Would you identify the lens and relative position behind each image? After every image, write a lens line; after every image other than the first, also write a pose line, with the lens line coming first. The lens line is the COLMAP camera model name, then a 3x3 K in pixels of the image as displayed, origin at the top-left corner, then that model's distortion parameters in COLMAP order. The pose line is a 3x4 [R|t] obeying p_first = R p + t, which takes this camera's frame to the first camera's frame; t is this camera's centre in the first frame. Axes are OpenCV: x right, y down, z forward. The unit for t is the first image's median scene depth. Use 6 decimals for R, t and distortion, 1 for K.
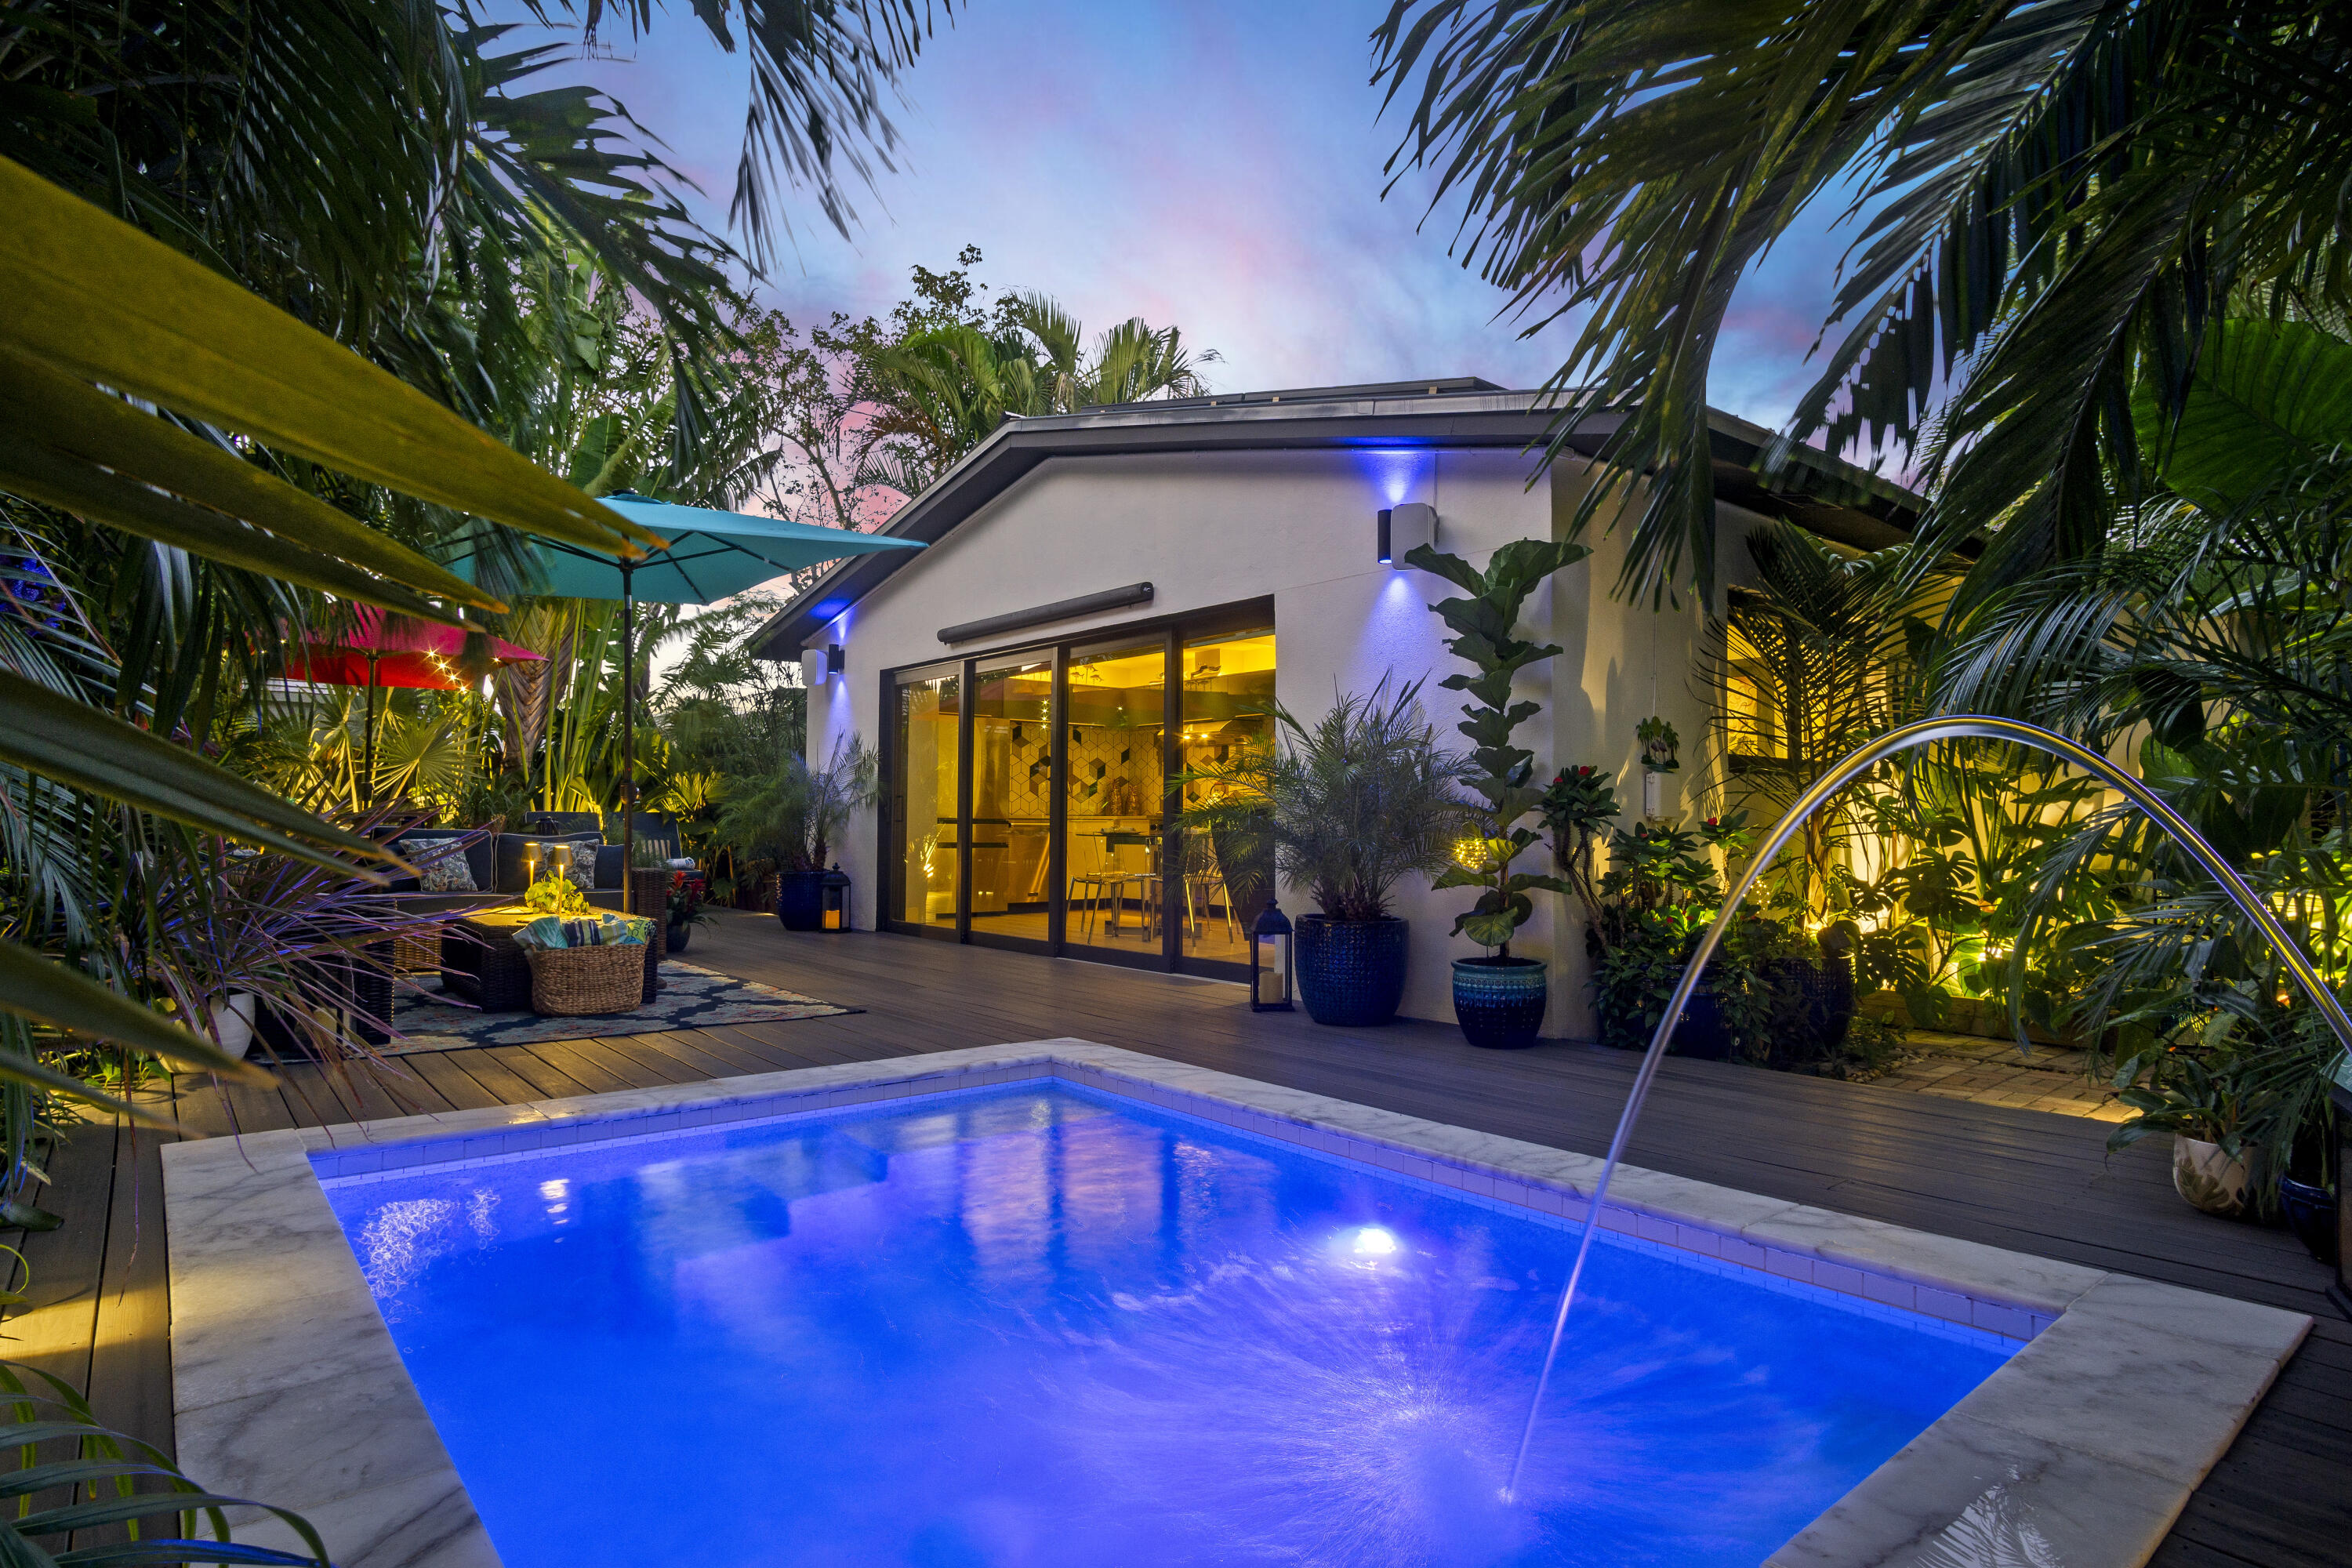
lens RADIAL K [[1251.1, 0, 1176.0], [0, 1251.1, 784.0], [0, 0, 1]] dist [0.003712, 0.000802]
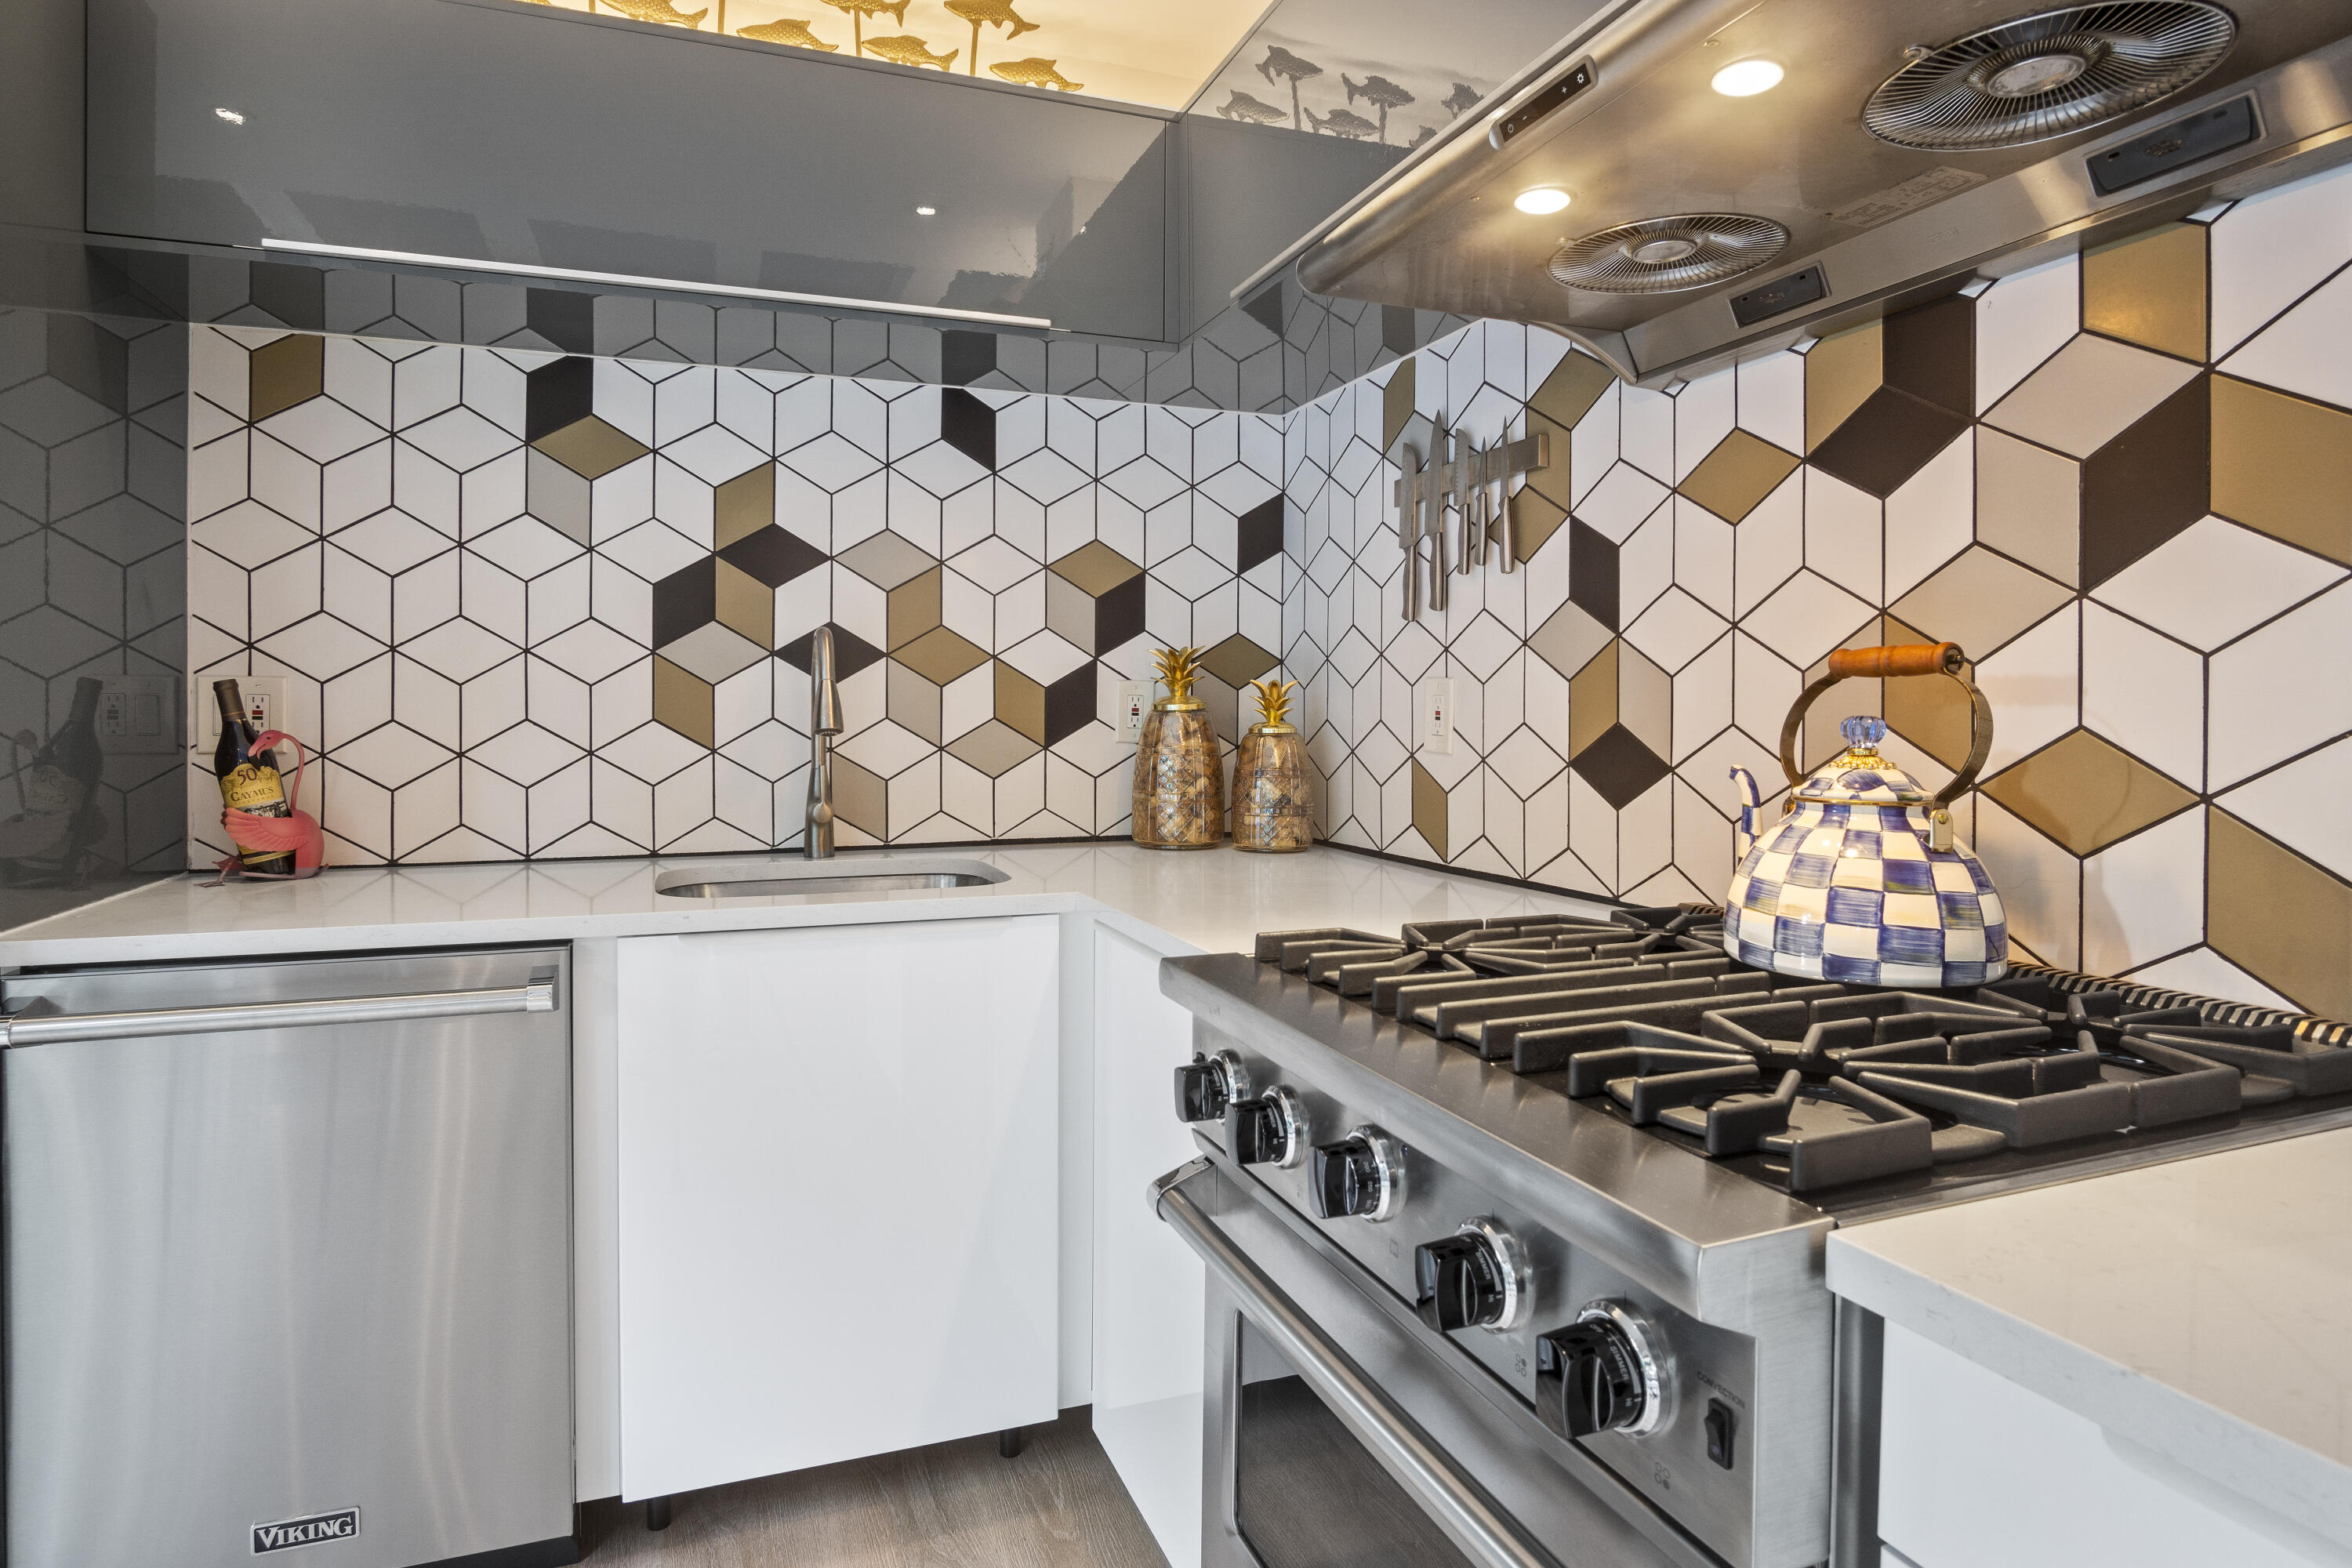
lens RADIAL K [[1270.5, 0, 1173.0], [0, 1270.5, 726.7], [0, 0, 1]] dist [-0.025353, 0.002485]
pose [[0.945987, -0.001357, -0.324202, 0.015569], [0.014672, 0.999146, 0.038632, 0.000410], [0.323873, -0.041302, 0.945199, 1.029729]]
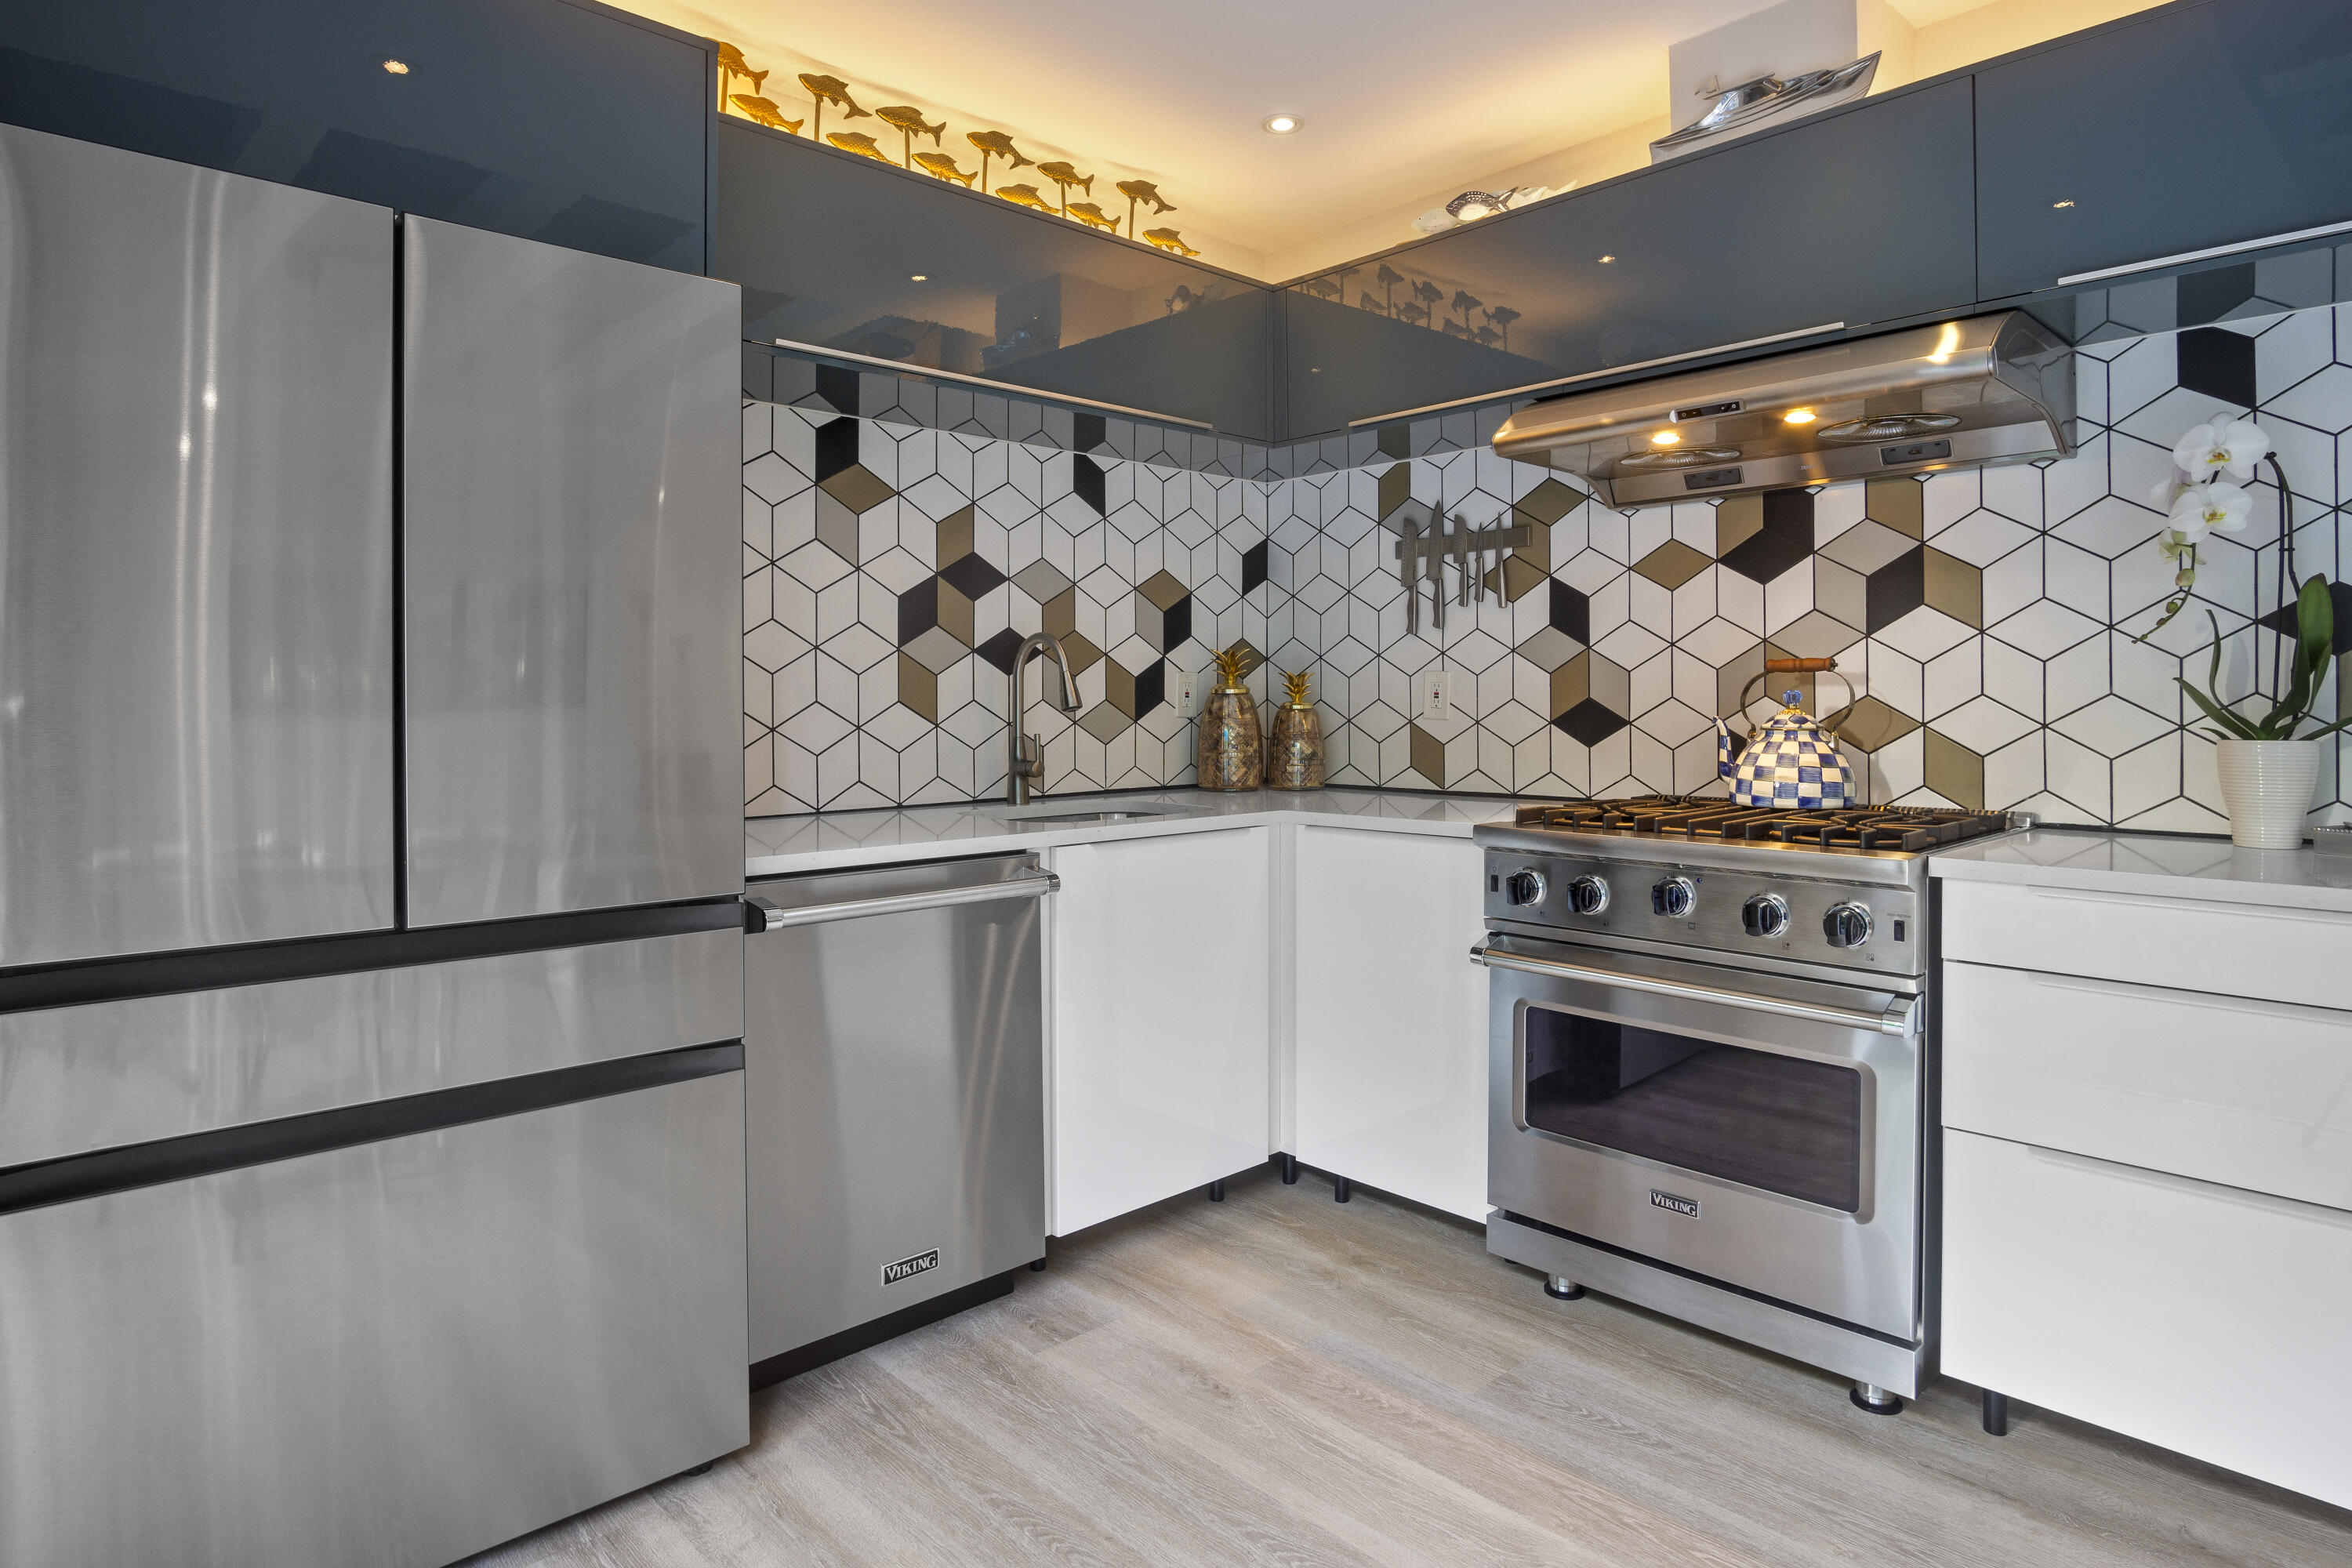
lens RADIAL K [[1276.8, 0, 1185.2], [0, 1276.8, 714.8], [0, 0, 1]] dist [-0.024623, -0.000297]
pose [[0.997795, -0.012221, 0.065237, -0.096017], [0.009520, 0.999091, 0.041556, -0.001931], [-0.065685, -0.040843, 0.997004, 0.918654]]
